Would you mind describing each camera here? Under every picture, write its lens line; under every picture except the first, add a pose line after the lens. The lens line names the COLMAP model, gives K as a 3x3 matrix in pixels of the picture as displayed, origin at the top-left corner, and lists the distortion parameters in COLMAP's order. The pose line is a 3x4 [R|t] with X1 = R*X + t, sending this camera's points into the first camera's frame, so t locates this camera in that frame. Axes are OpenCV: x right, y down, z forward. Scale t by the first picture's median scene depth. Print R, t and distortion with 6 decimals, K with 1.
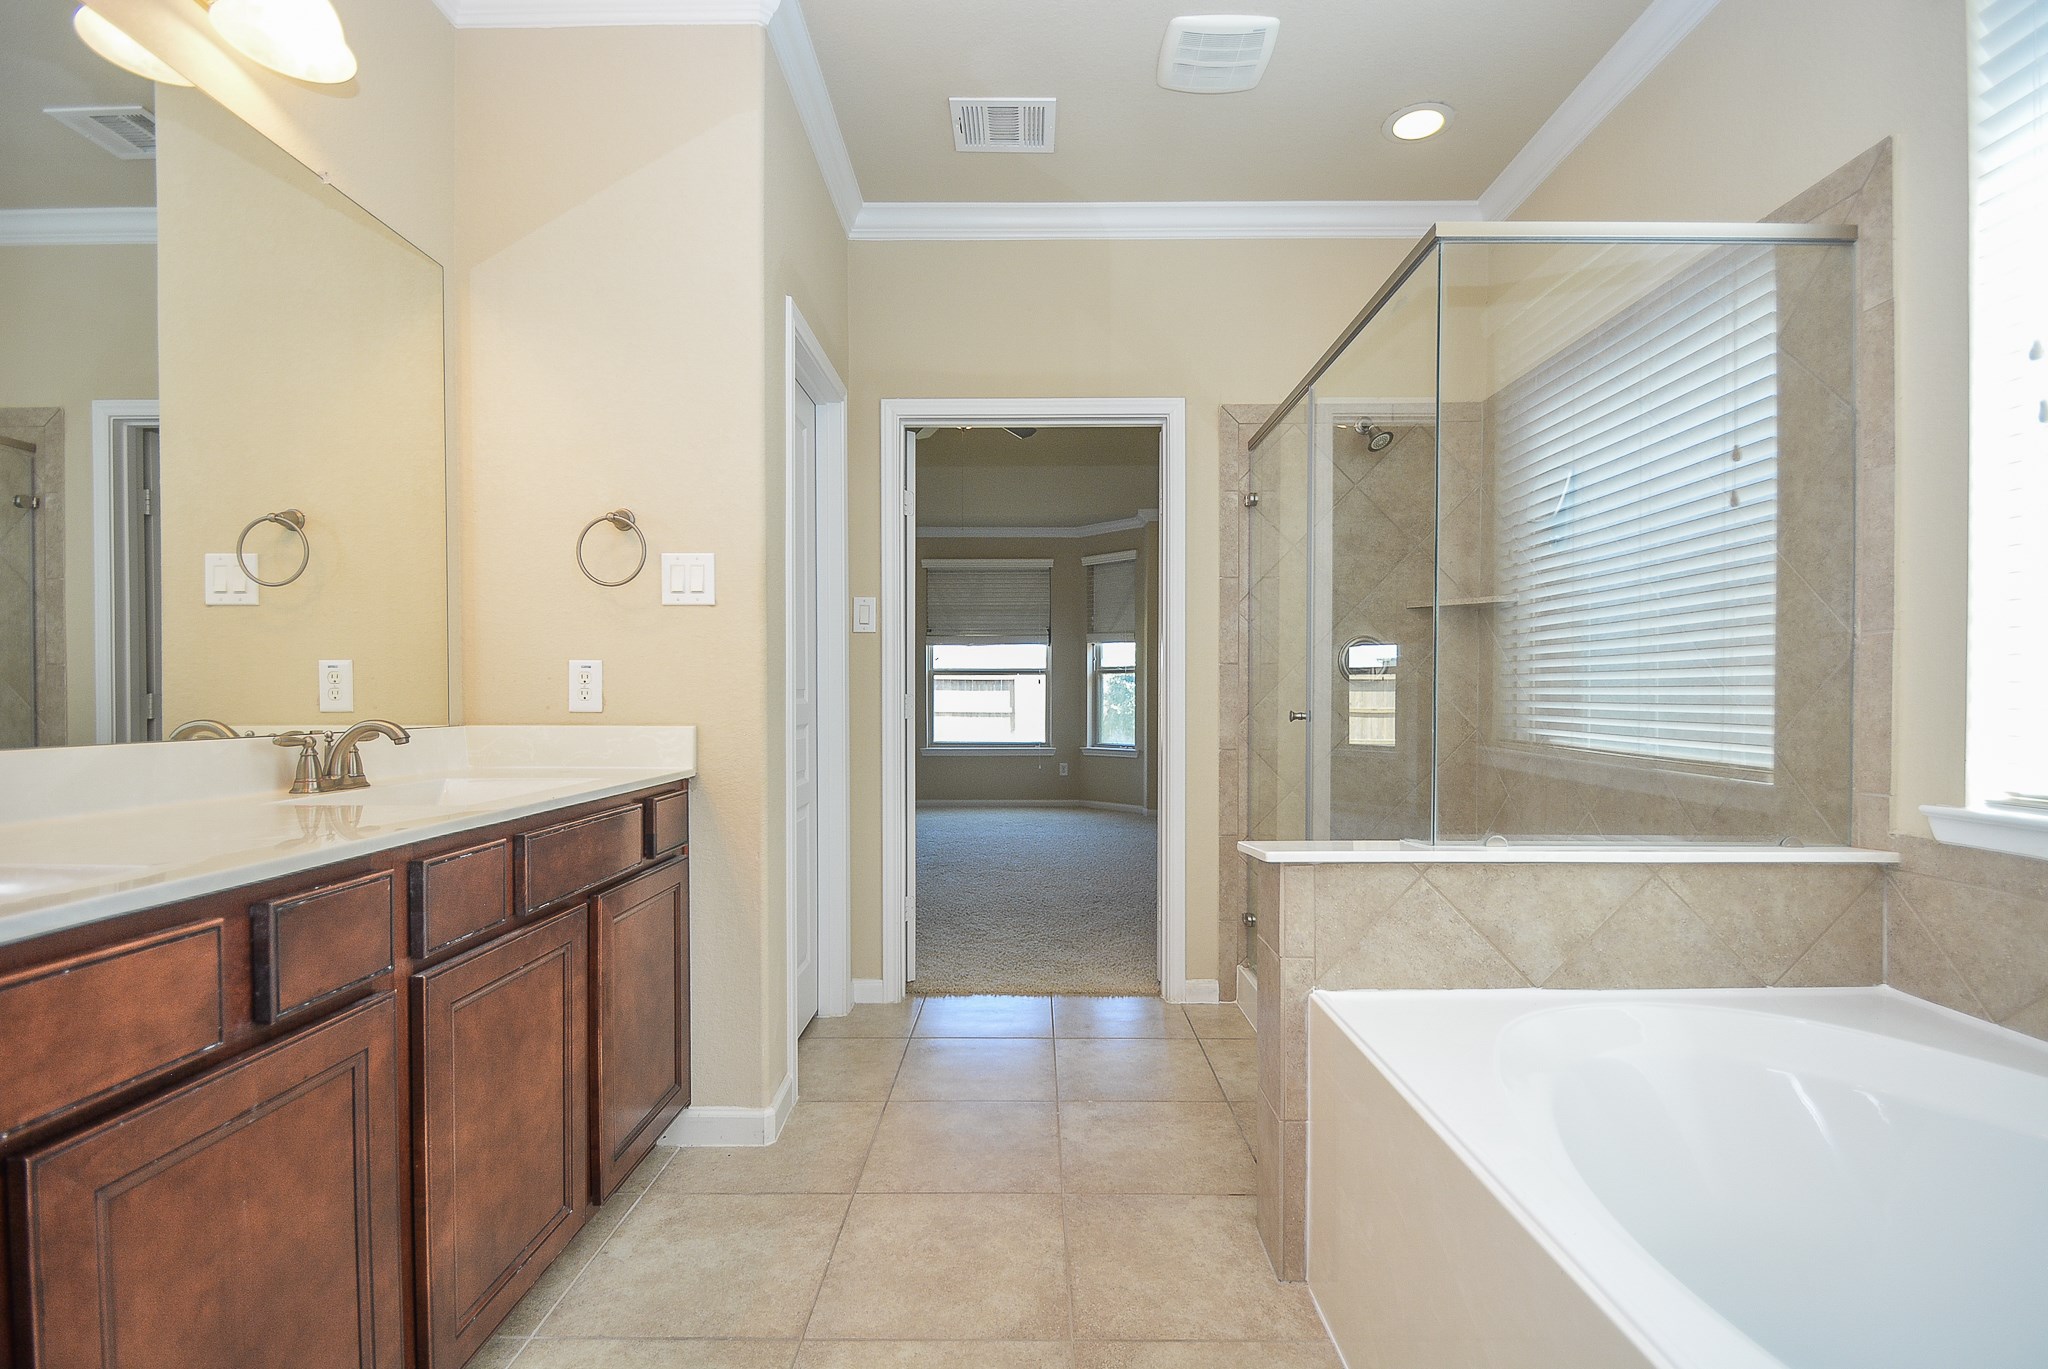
lens RADIAL K [[915.4, 0, 1019.2], [0, 915.4, 719.2], [0, 0, 1]] dist [0.006106, -0.012125]
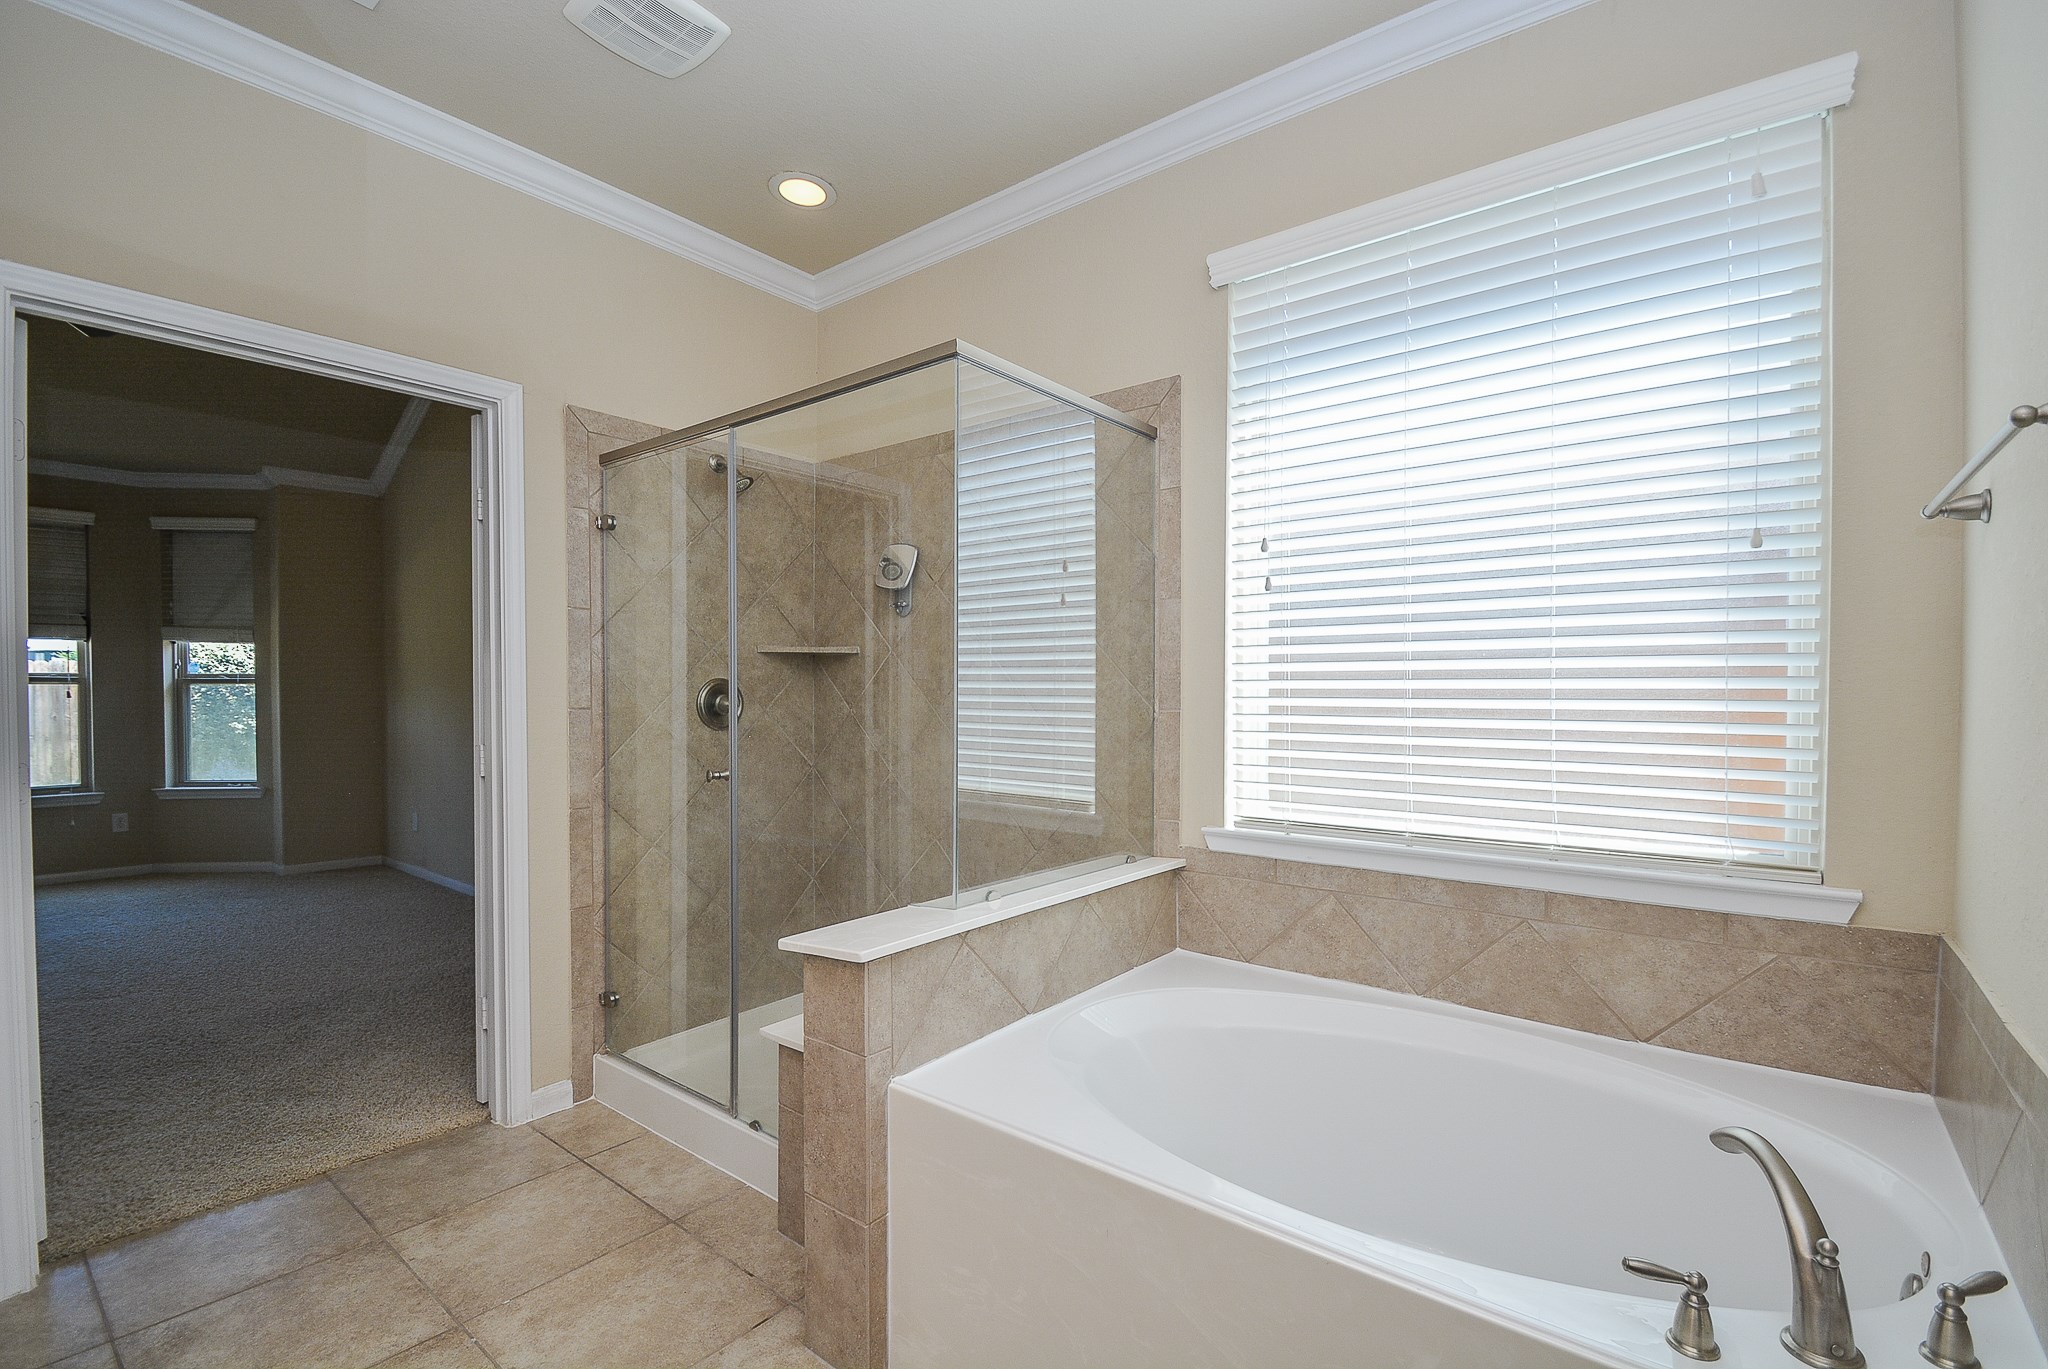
lens RADIAL K [[915.4, 0, 1012.0], [0, 915.4, 712.4], [0, 0, 1]] dist [0.006106, -0.012125]
pose [[0.616986, -0.018475, 0.786758, -0.254026], [0.018576, 0.999788, 0.008911, -0.073597], [-0.786755, 0.009117, 0.617198, 0.193973]]
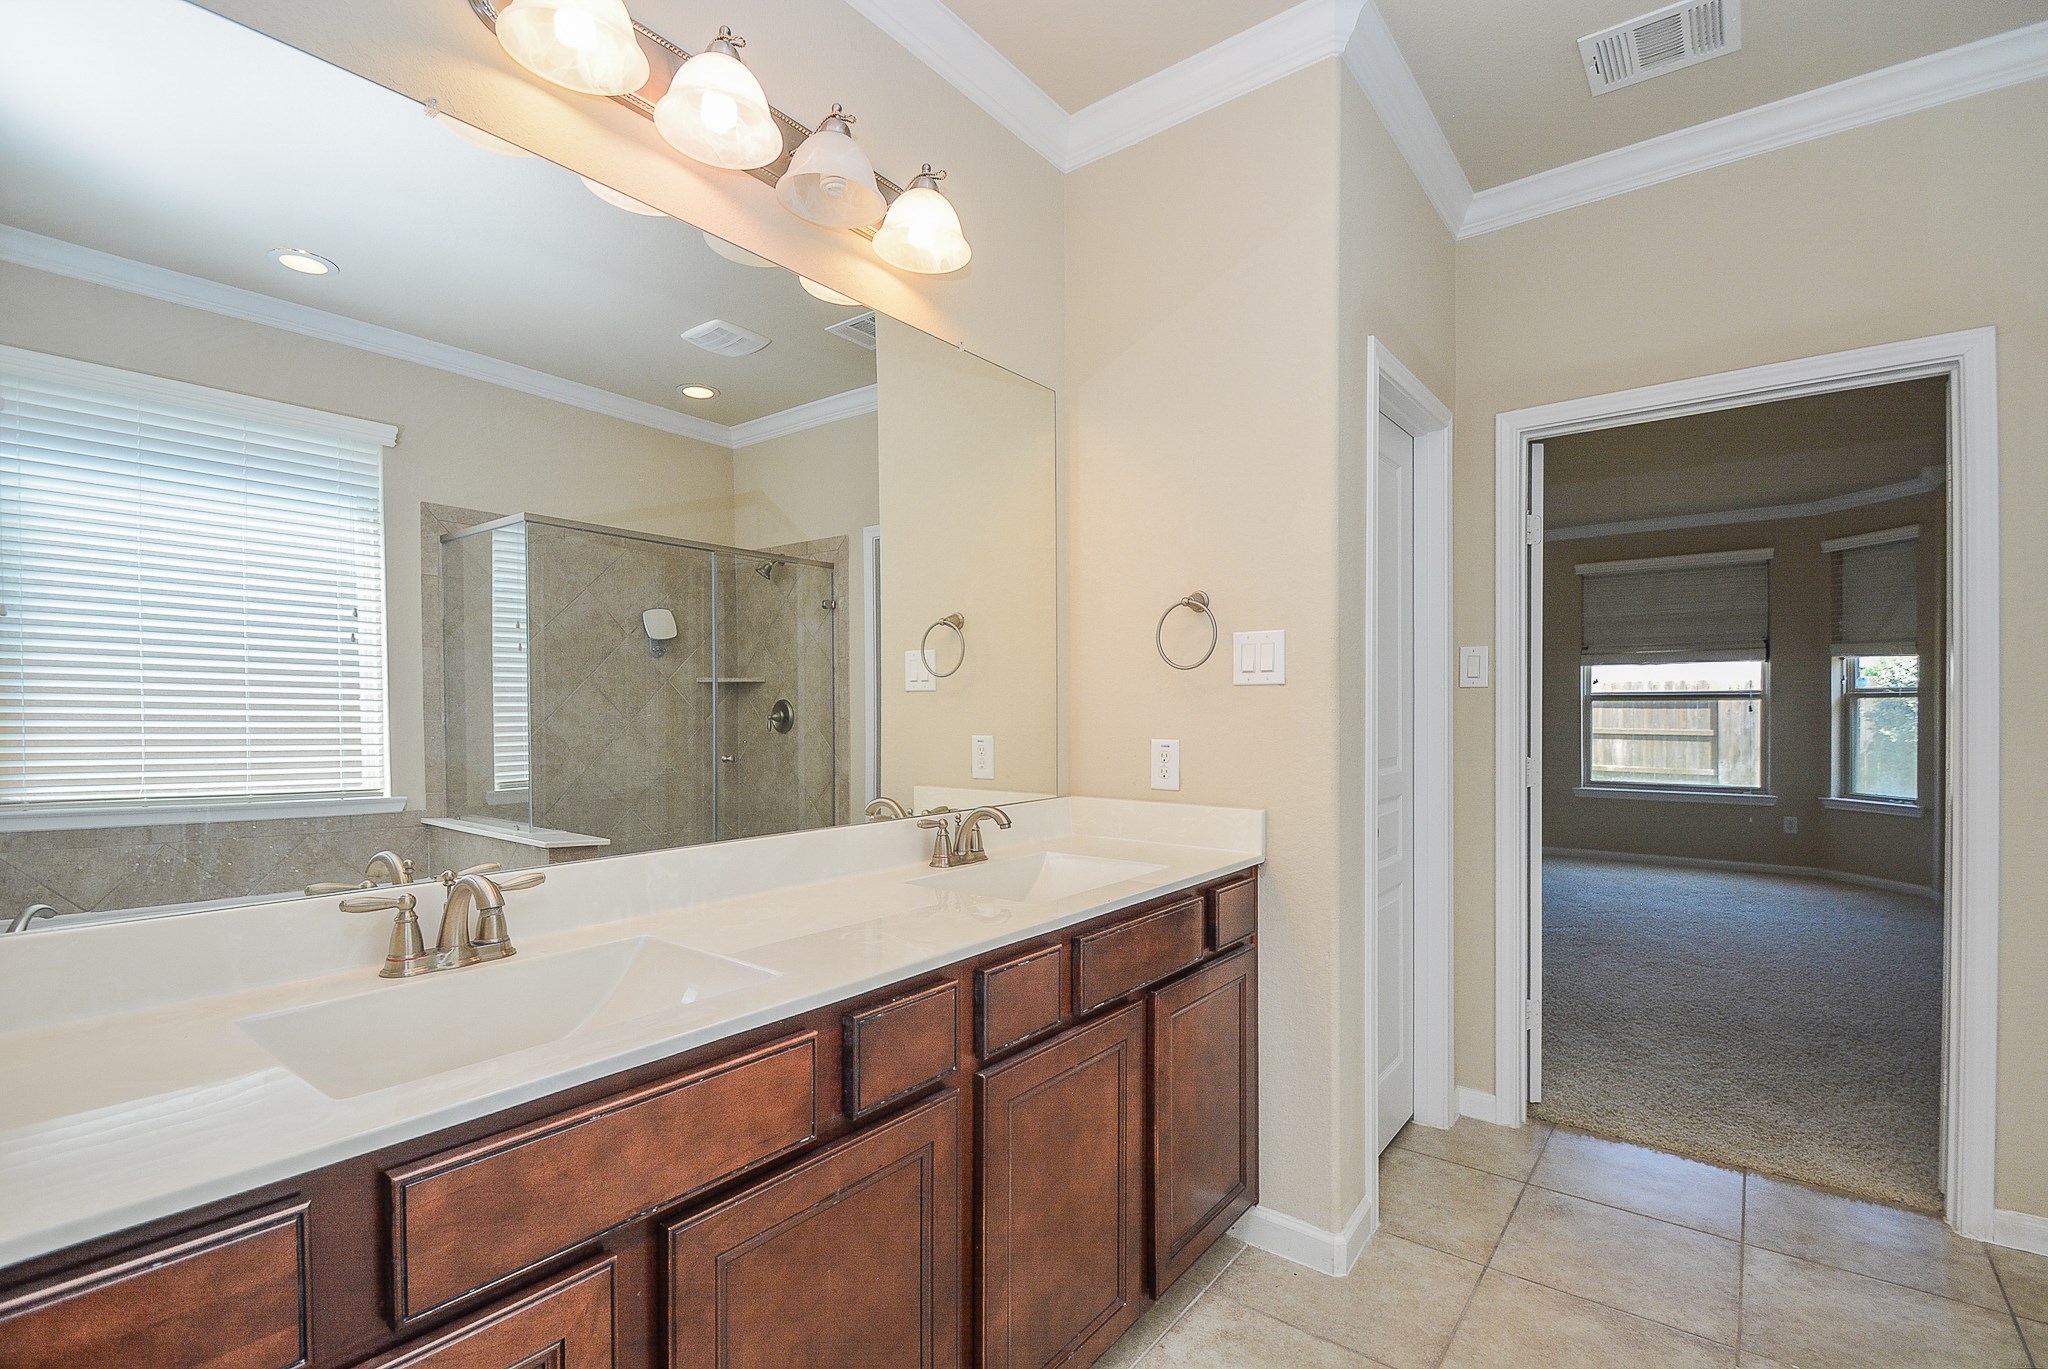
lens RADIAL K [[915.4, 0, 1032.1], [0, 915.4, 717.9], [0, 0, 1]] dist [0.006106, -0.012125]
pose [[0.794044, 0.001075, -0.607859, 0.033858], [-0.008461, 0.999921, -0.009285, -0.072749], [0.607801, 0.012515, 0.793991, 0.080966]]
